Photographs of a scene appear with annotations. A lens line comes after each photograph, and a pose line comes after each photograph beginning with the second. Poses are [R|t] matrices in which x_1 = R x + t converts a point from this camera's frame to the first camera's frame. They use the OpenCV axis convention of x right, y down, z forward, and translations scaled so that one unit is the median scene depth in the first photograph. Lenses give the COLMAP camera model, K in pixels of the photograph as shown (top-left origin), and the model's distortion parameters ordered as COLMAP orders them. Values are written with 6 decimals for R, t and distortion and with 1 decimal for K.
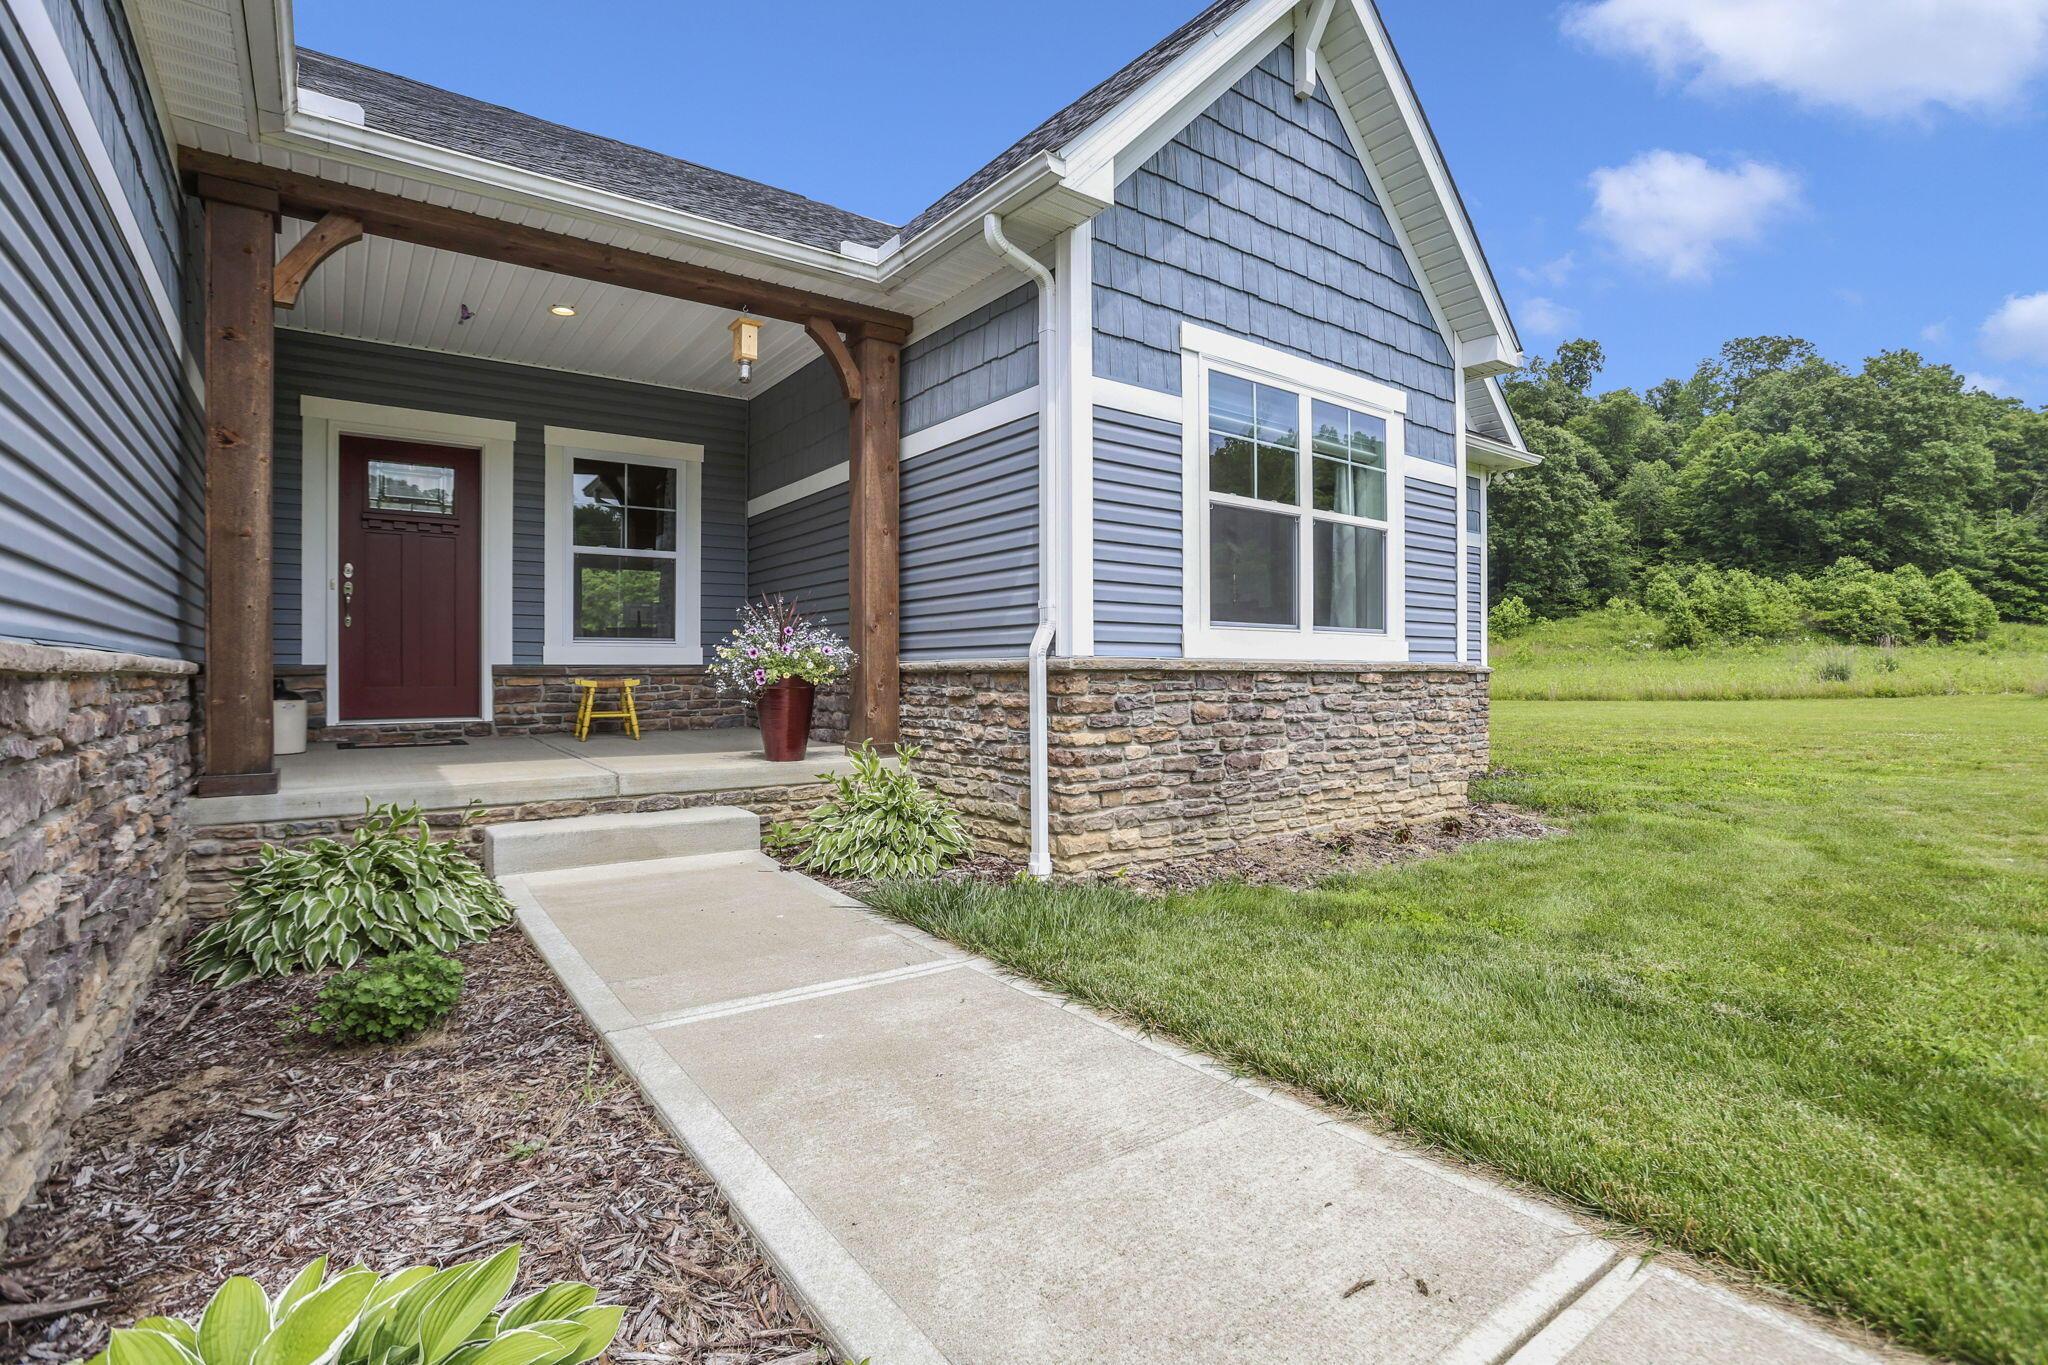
lens RADIAL K [[974.4, 0, 1024.0], [0, 974.4, 682.5], [0, 0, 1]] dist [-0.080620, 0.040252]
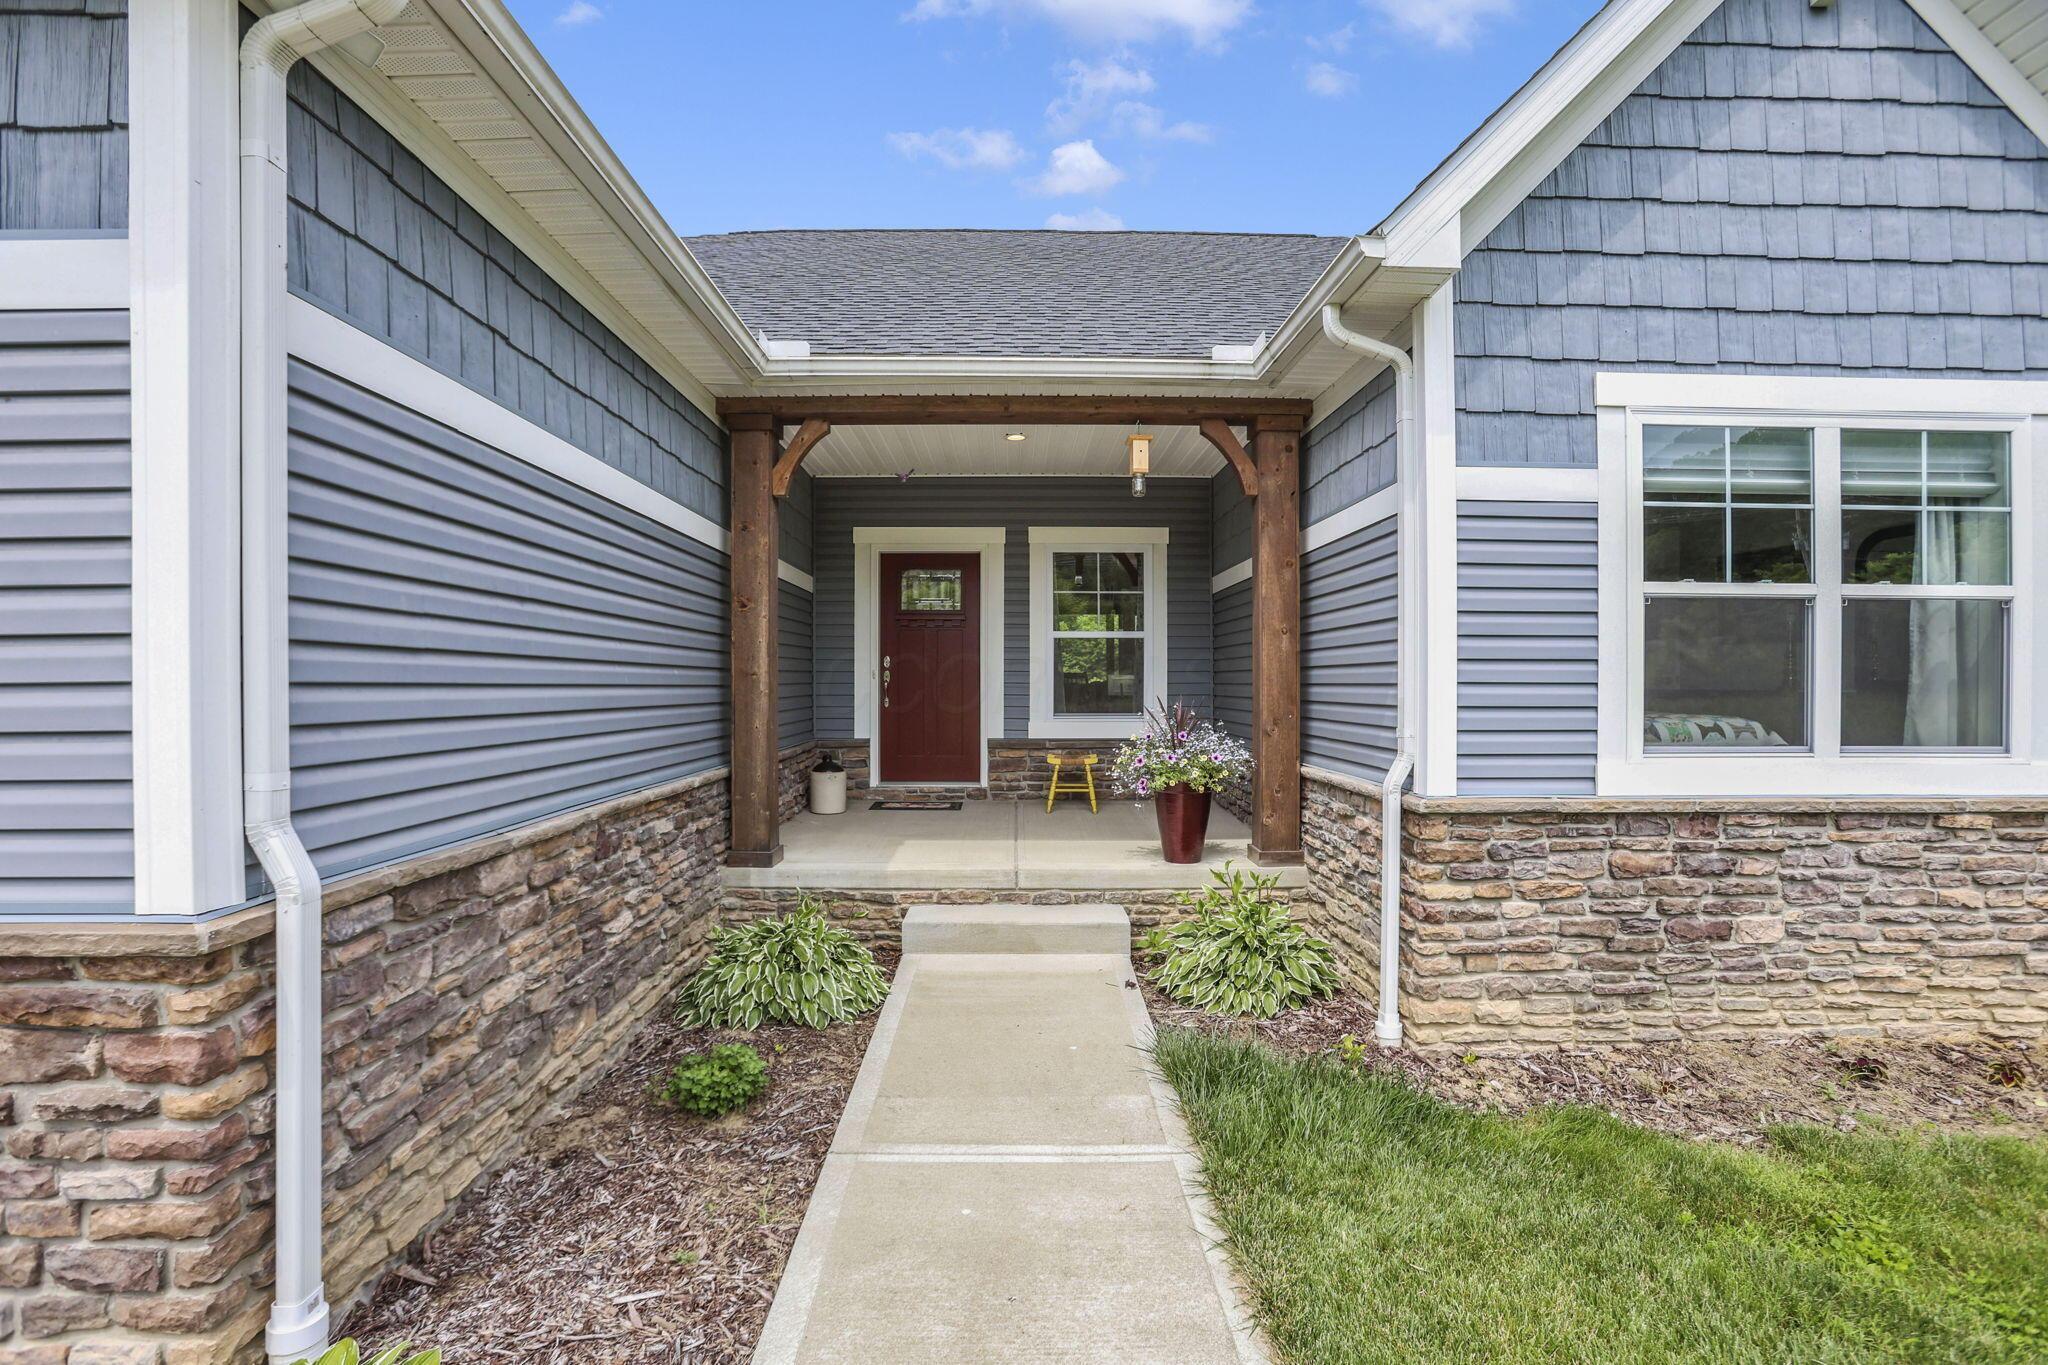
lens RADIAL K [[974.4, 0, 1024.0], [0, 974.4, 682.5], [0, 0, 1]] dist [-0.080620, 0.040252]
pose [[0.808724, 0.000531, -0.588189, 0.226926], [-0.001738, 0.999997, -0.001486, -0.108967], [0.588186, 0.002224, 0.808722, 0.080333]]
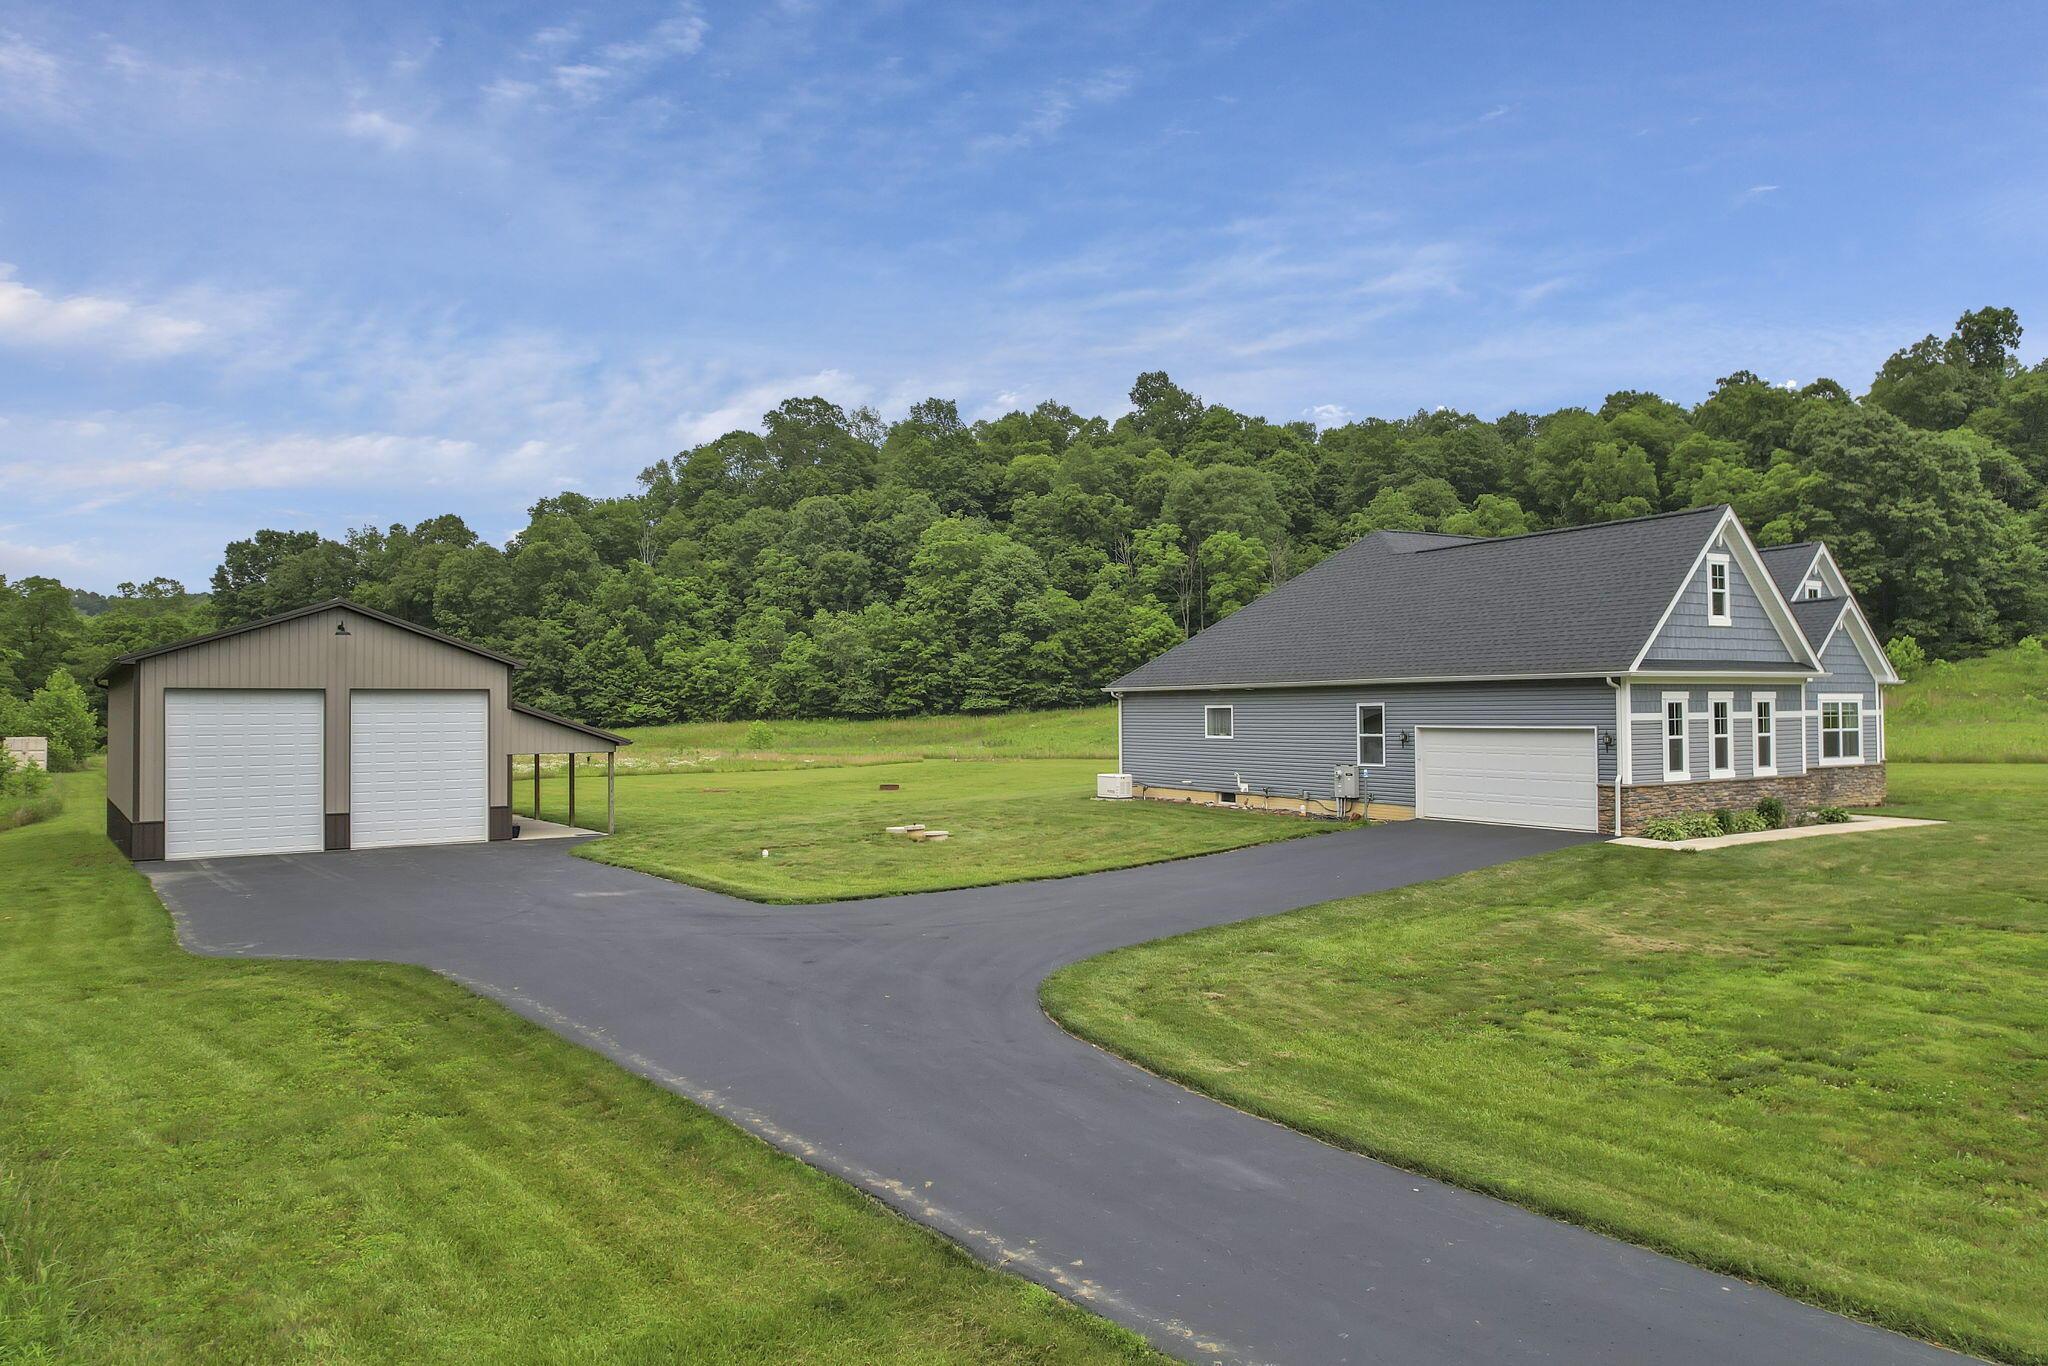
lens RADIAL K [[1326.9, 0, 1024.0], [0, 1326.9, 683.0], [0, 0, 1]] dist [-0.117132, 0.073124]
pose [[0.991033, -0.005366, -0.133508, -2.652149], [0.001053, 0.999476, -0.032352, -0.213878], [0.133611, 0.031921, 0.990520, -5.336022]]
